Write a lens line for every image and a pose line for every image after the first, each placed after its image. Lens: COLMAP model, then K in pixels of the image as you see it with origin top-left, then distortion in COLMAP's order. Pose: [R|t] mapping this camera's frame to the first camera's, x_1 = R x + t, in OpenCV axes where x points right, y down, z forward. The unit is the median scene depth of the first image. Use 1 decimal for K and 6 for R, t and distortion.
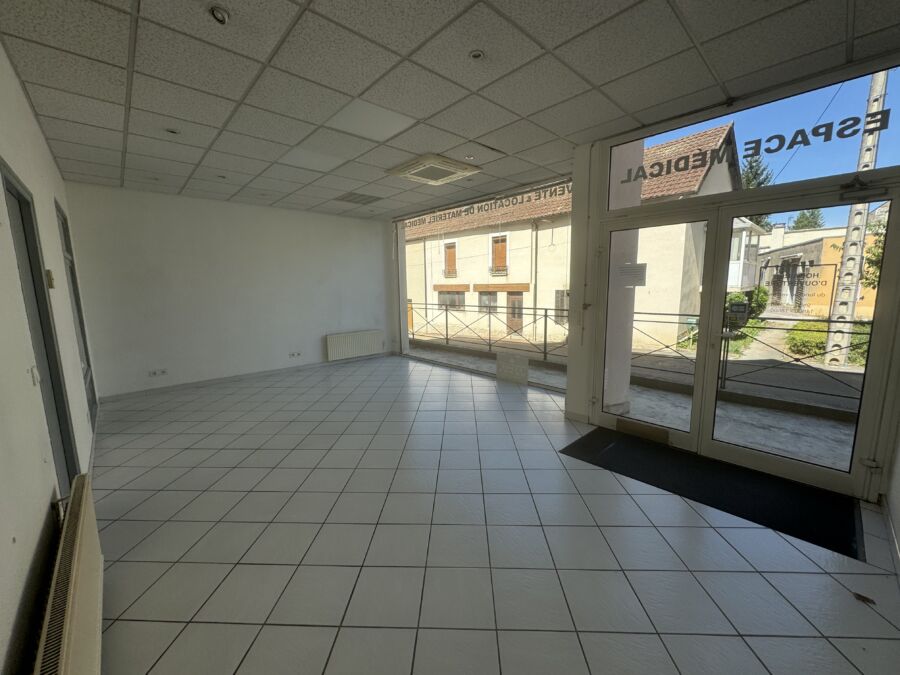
lens RADIAL K [[358.1, 0, 448.5], [0, 358.1, 338.2], [0, 0, 1]] dist [-0.000350, -0.000344]
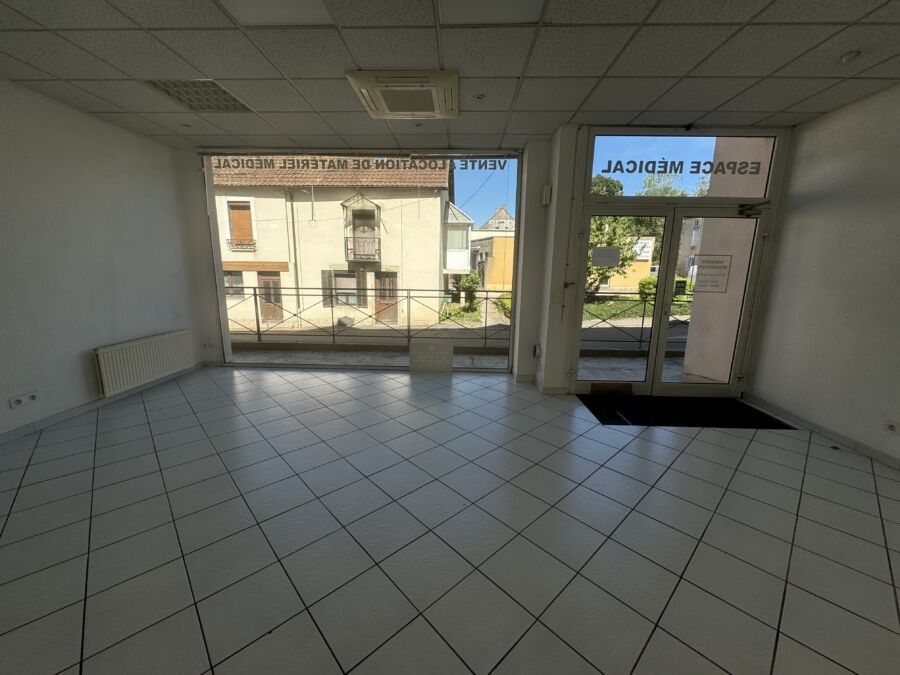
lens RADIAL K [[359.5, 0, 447.4], [0, 359.5, 337.9], [0, 0, 1]] dist [-0.002346, -0.000137]
pose [[0.705204, -0.114109, 0.699762, -0.322354], [0.079654, 0.993466, 0.081730, -0.025286], [-0.704516, -0.001897, 0.709686, 0.258323]]
